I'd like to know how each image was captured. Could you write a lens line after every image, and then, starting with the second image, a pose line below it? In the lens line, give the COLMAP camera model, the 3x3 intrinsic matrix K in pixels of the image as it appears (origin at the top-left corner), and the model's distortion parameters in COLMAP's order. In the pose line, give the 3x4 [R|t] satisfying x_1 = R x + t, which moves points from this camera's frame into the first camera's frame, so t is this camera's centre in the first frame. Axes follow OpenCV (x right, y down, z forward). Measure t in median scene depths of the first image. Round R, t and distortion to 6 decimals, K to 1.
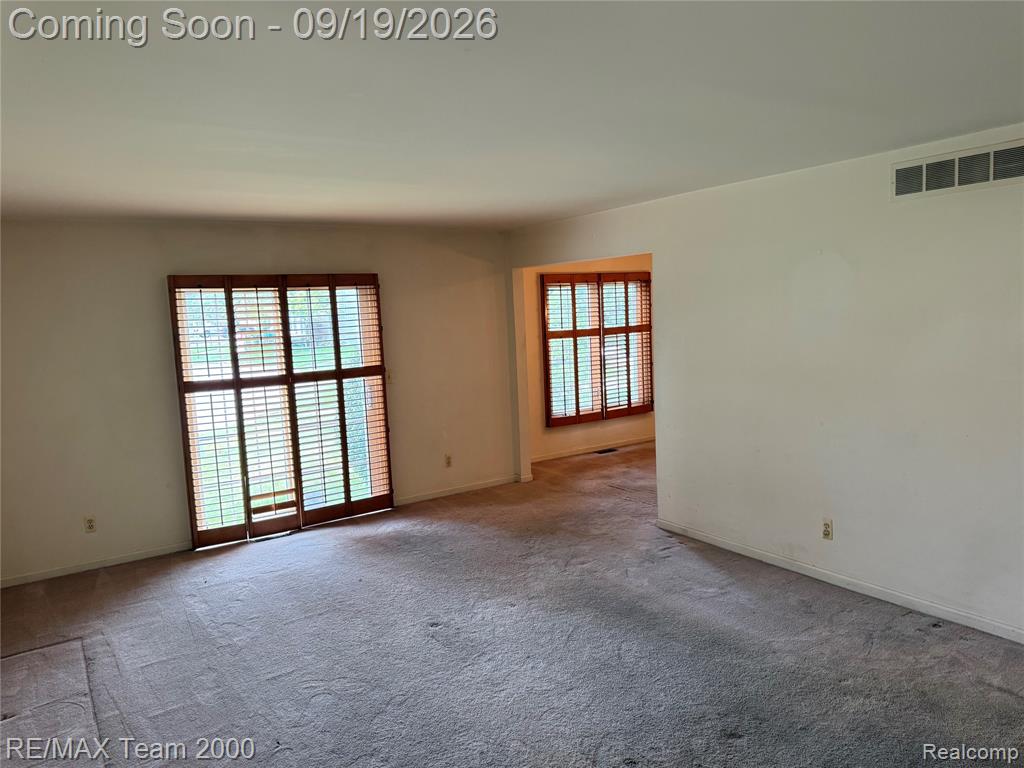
lens RADIAL K [[718.2, 0, 512.0], [0, 718.2, 384.0], [0, 0, 1]] dist [0.143114, -0.192469]
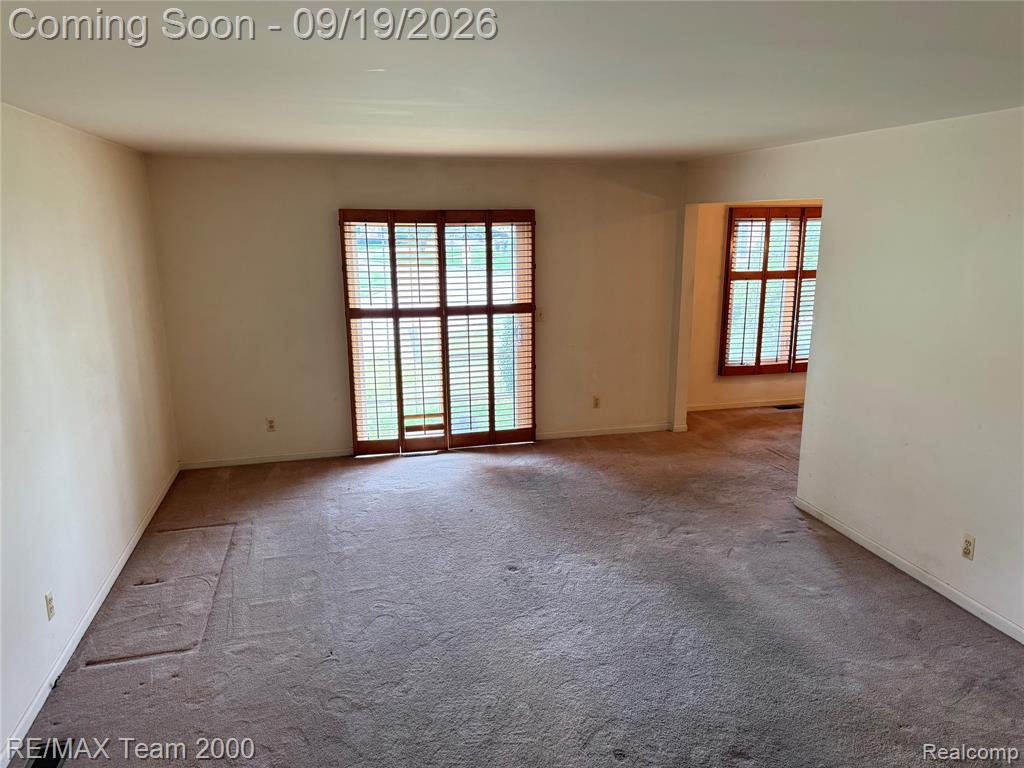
lens RADIAL K [[718.2, 0, 512.0], [0, 718.2, 384.0], [0, 0, 1]] dist [0.143114, -0.192469]
pose [[0.943859, 0.108069, -0.312173, 0.128512], [-0.070601, 0.989134, 0.128958, -0.044747], [0.322717, -0.099679, 0.941232, 0.032370]]
